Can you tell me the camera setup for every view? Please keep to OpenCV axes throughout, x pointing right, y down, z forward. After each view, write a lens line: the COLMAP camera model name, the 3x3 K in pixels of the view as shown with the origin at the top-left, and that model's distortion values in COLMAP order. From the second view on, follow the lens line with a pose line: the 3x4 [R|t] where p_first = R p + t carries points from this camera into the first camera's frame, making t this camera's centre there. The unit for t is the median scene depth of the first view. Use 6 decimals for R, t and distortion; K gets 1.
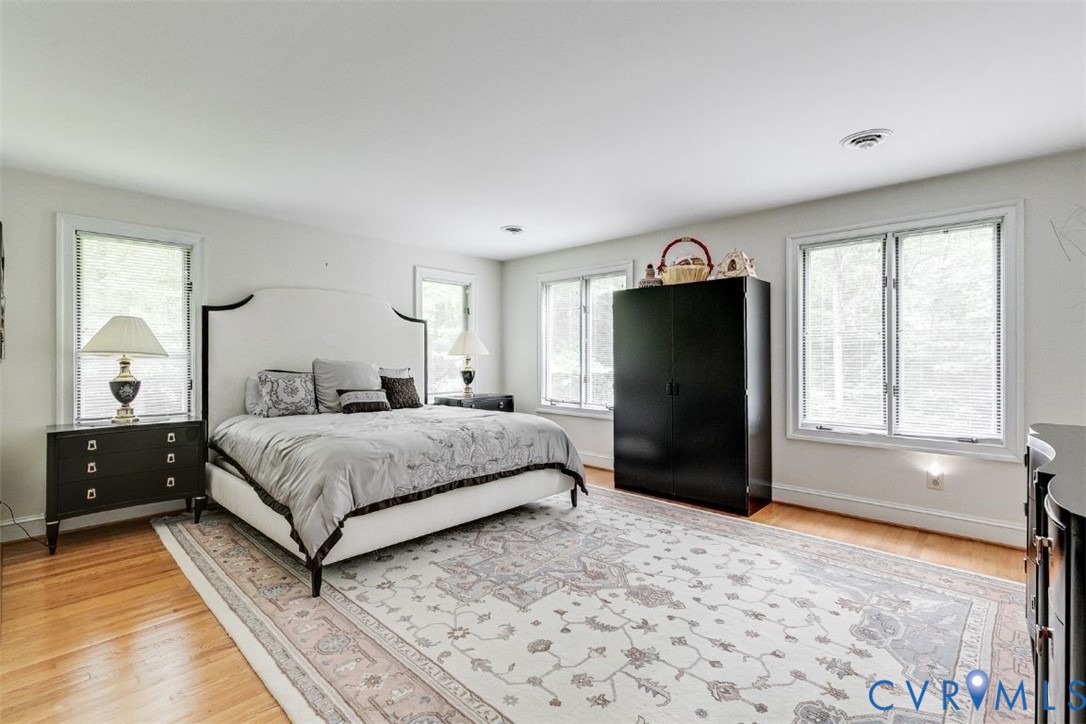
lens RADIAL K [[495.6, 0, 538.7], [0, 495.6, 357.2], [0, 0, 1]] dist [0.009760, -0.001139]
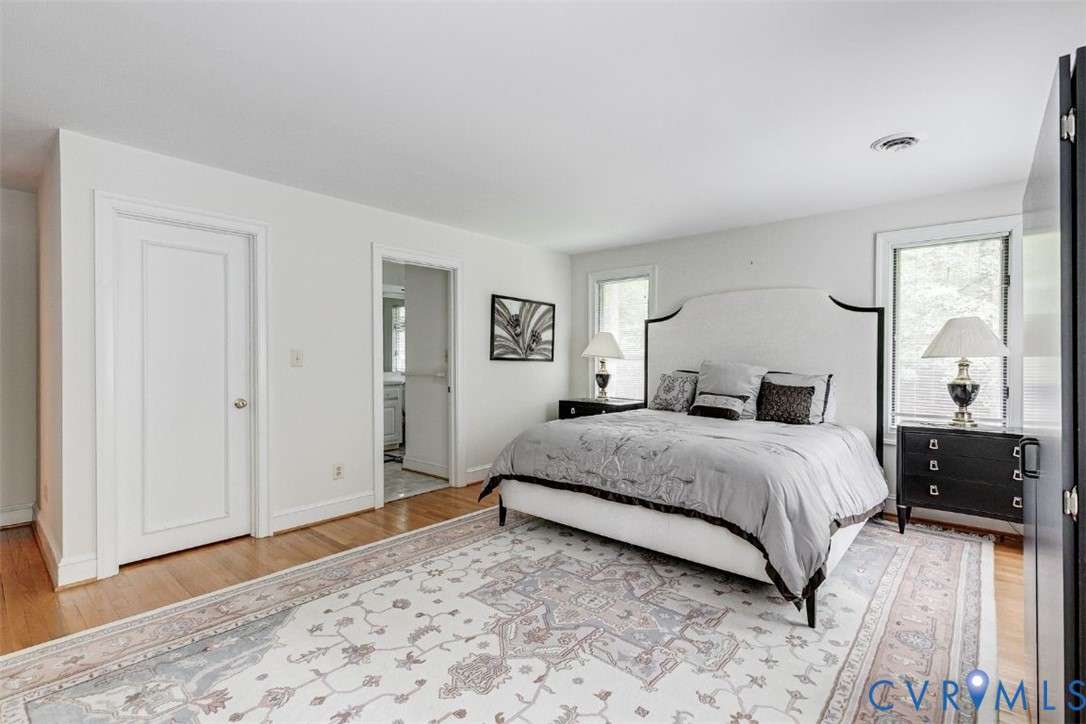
lens RADIAL K [[495.6, 0, 538.6], [0, 495.6, 361.0], [0, 0, 1]] dist [0.009760, -0.001139]
pose [[0.039687, 0.008192, -0.999179, 0.789455], [-0.005537, 0.999953, 0.007978, -0.003750], [0.999197, 0.005216, 0.039731, 0.847756]]
